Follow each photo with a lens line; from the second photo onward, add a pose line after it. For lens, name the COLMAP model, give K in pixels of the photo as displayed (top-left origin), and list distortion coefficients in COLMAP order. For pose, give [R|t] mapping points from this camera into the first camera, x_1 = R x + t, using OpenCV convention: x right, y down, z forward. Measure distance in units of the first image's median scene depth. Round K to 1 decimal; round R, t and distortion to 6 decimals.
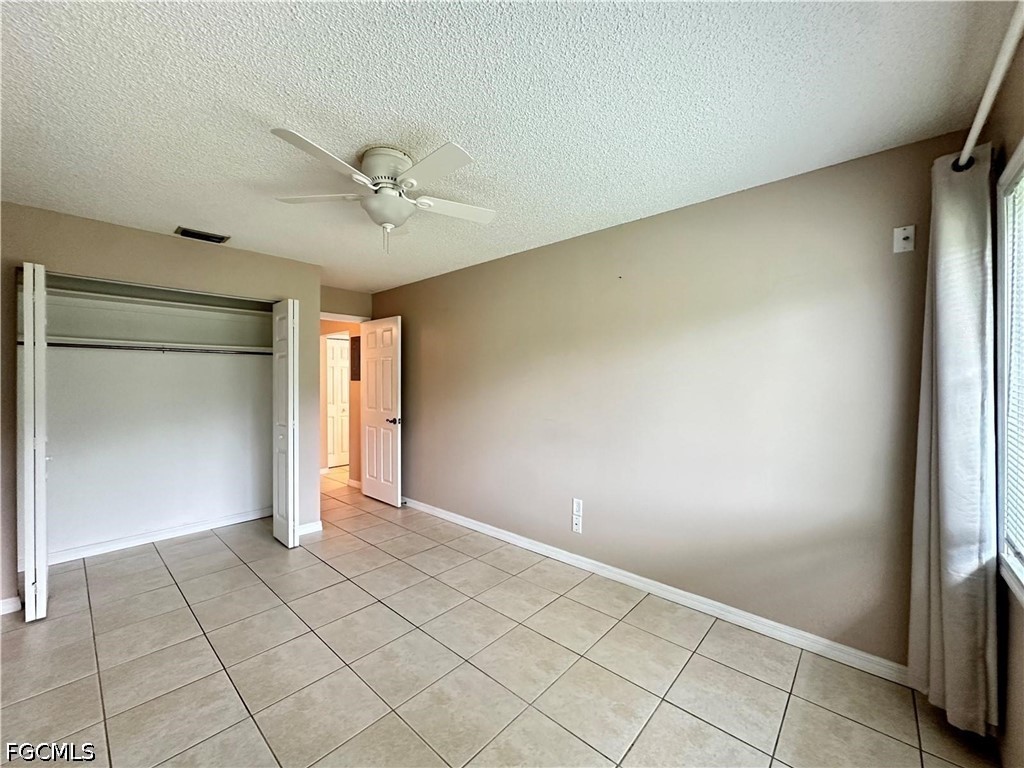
lens RADIAL K [[410.2, 0, 512.0], [0, 410.2, 384.0], [0, 0, 1]] dist [-0.001764, -0.000005]
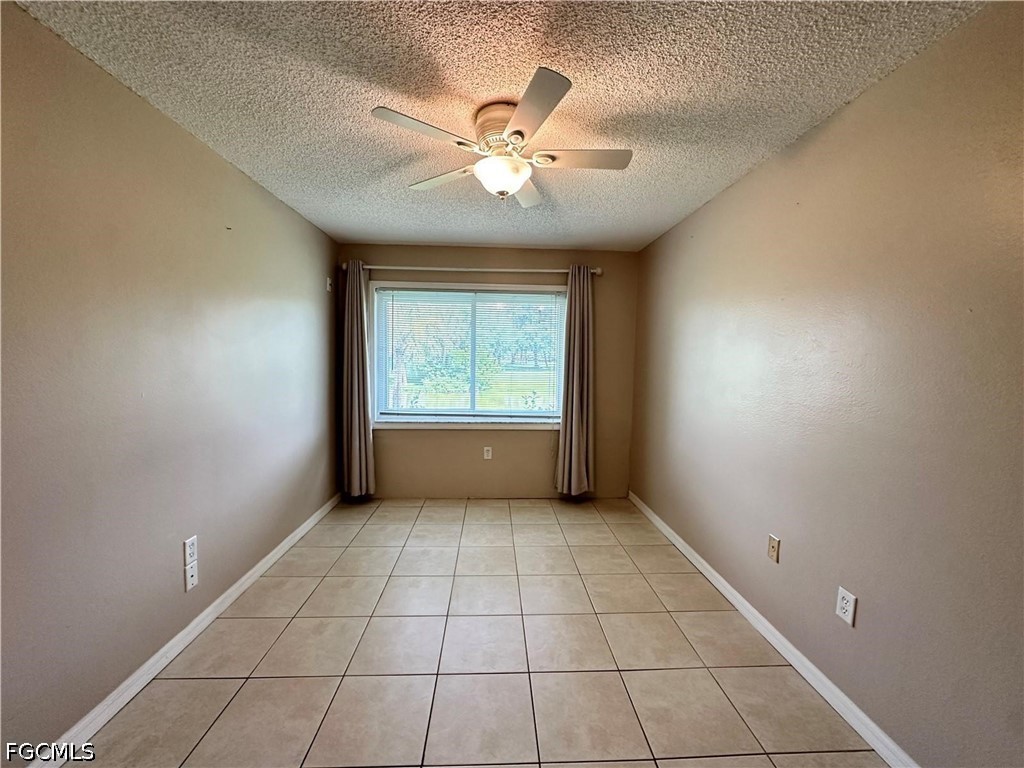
lens RADIAL K [[410.2, 0, 512.0], [0, 410.2, 384.0], [0, 0, 1]] dist [-0.001764, -0.000005]
pose [[-0.701611, -0.056925, 0.710283, -0.682736], [-0.008244, 0.997386, 0.071790, -0.017477], [-0.712513, 0.044513, -0.700246, 1.129765]]
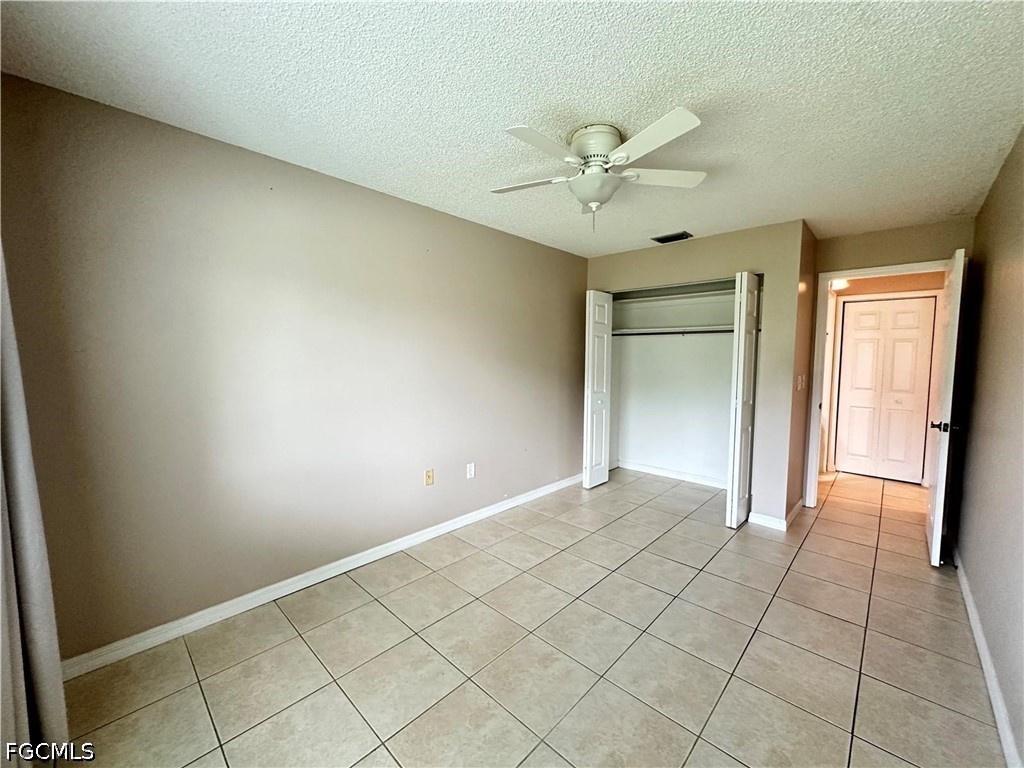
lens RADIAL K [[410.2, 0, 512.0], [0, 410.2, 384.0], [0, 0, 1]] dist [-0.001764, -0.000005]
pose [[-0.030660, 0.071566, -0.996965, 0.510593], [-0.015464, 0.997280, 0.072064, -0.010082], [0.999410, 0.017627, -0.029469, 0.575042]]
